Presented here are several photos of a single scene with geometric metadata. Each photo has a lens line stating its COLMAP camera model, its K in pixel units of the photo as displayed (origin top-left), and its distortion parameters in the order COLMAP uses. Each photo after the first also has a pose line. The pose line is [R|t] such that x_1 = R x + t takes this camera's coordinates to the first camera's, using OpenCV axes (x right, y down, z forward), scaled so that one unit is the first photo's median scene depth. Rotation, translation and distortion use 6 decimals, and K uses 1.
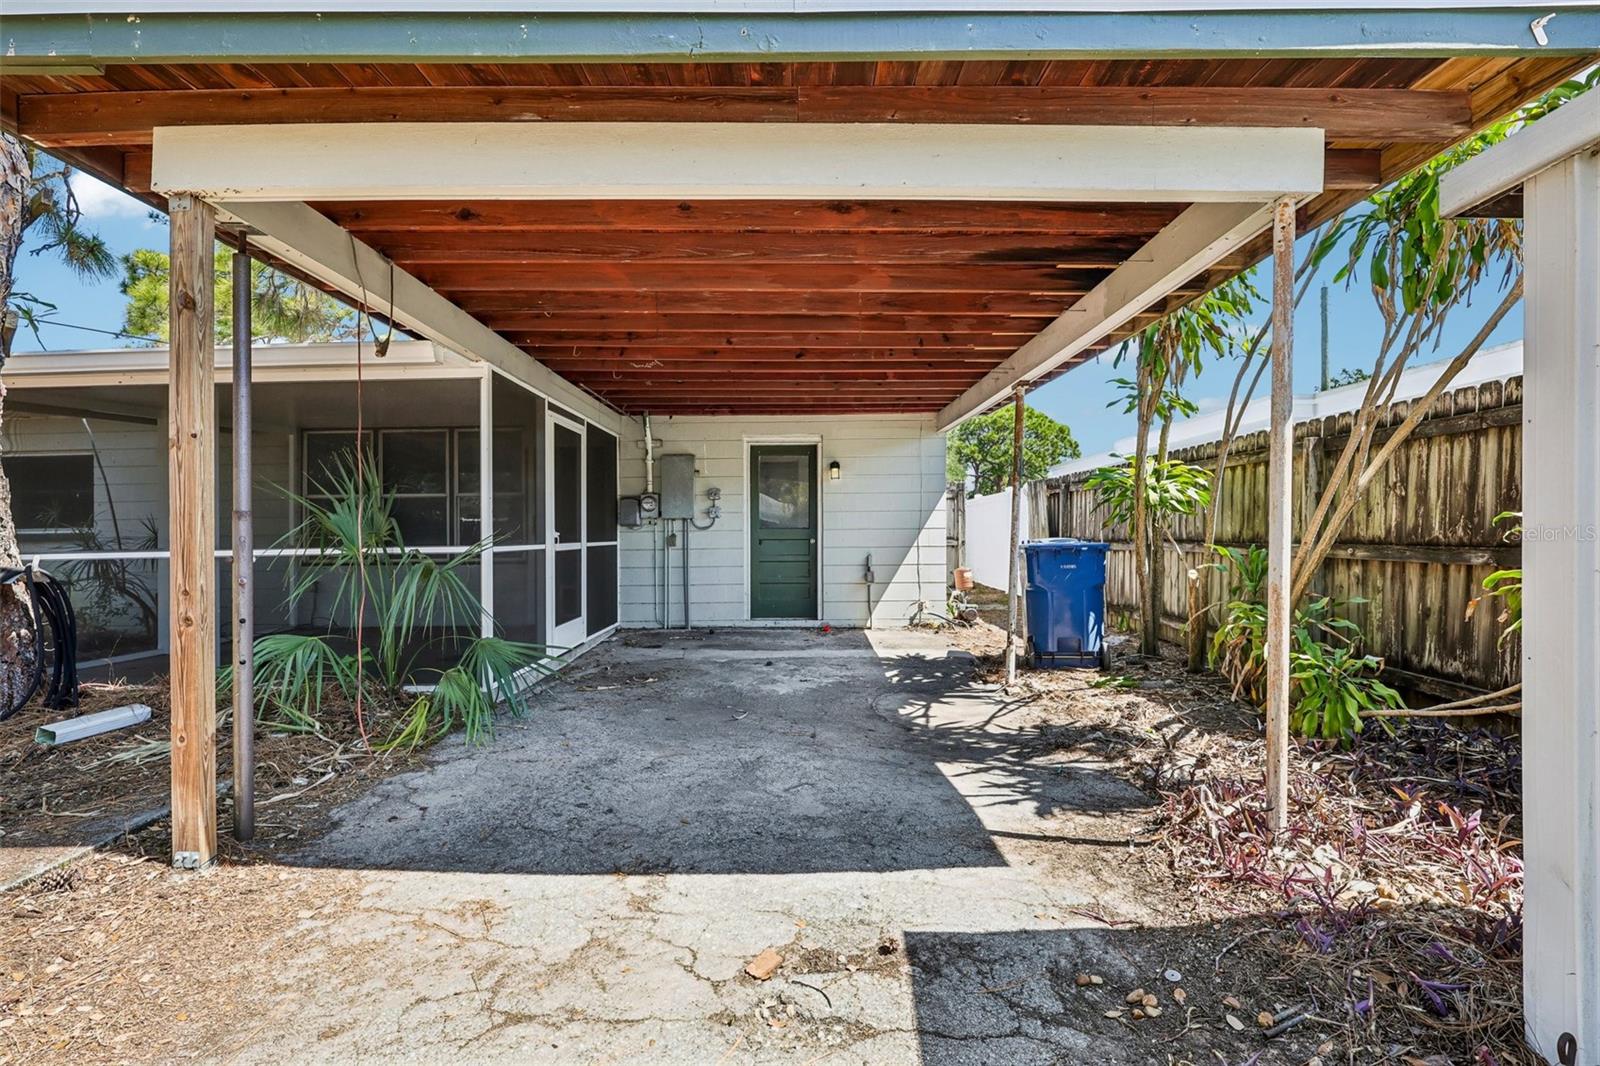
lens RADIAL K [[769.0, 0, 780.2], [0, 769.0, 541.7], [0, 0, 1]] dist [-0.002262, 0.000190]
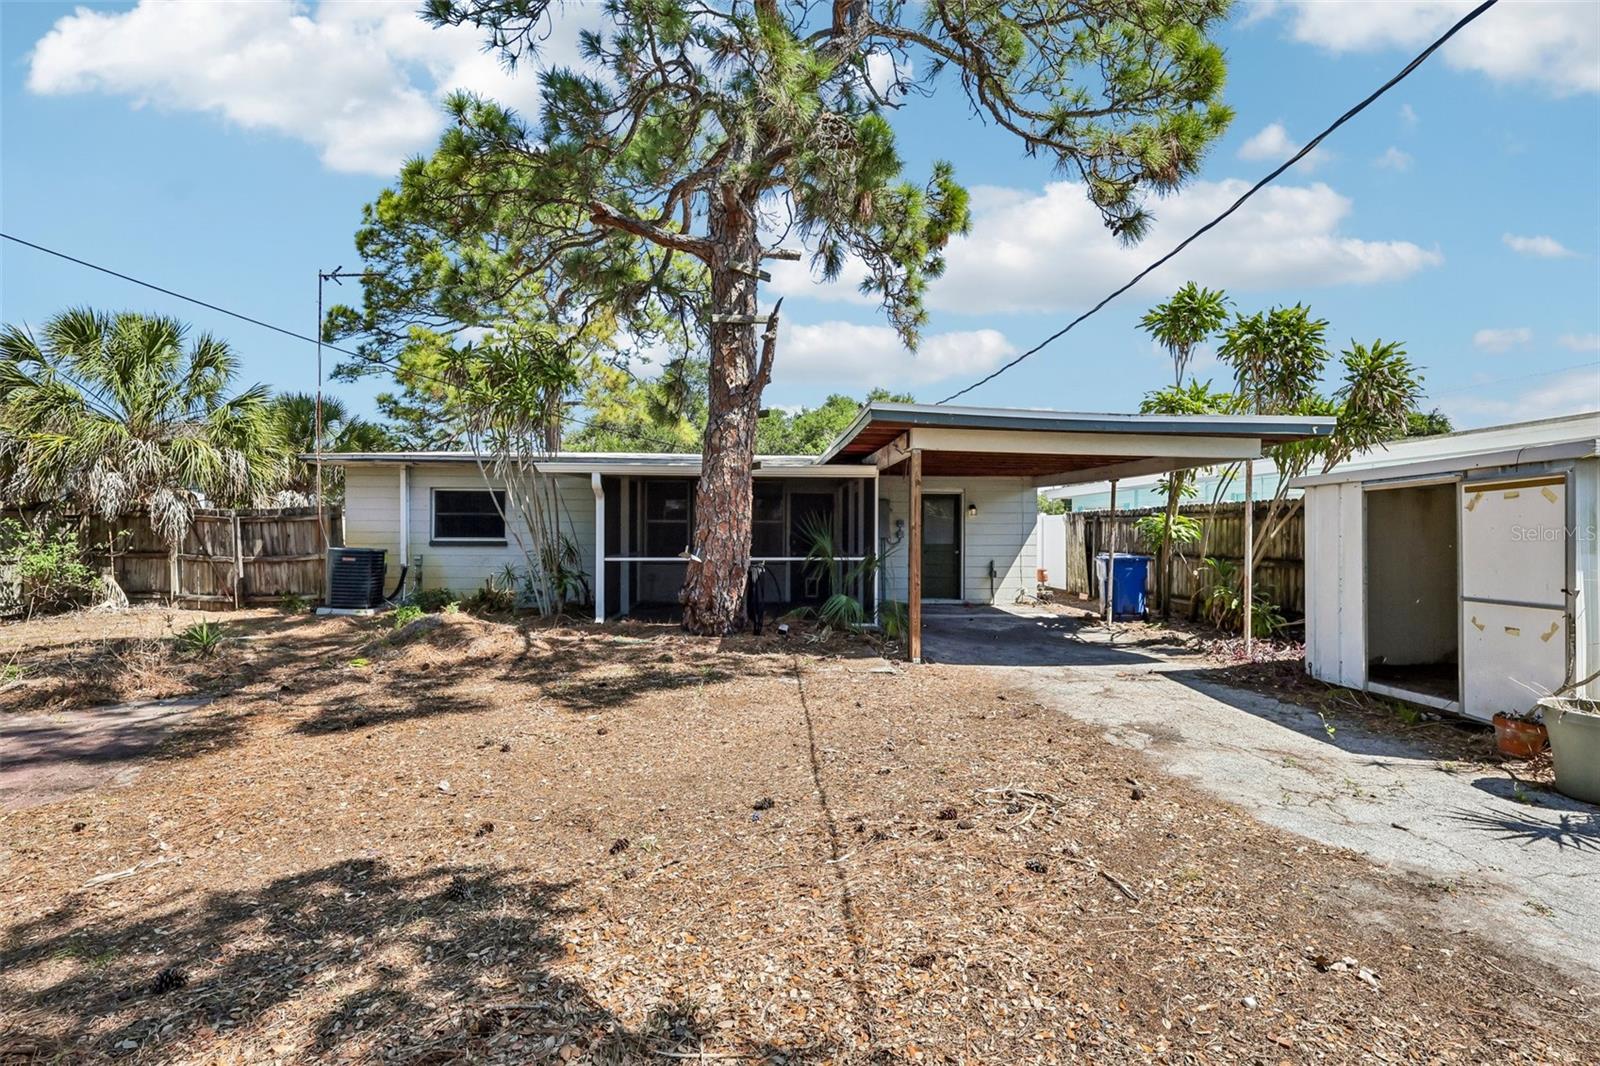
lens RADIAL K [[740.7, 0, 794.5], [0, 740.7, 530.9], [0, 0, 1]] dist [-0.002359, 0.000966]
pose [[0.996999, 0.009830, 0.076789, -0.655322], [-0.008750, 0.999858, -0.014379, -0.030996], [-0.076919, 0.013664, 0.996944, -0.859753]]
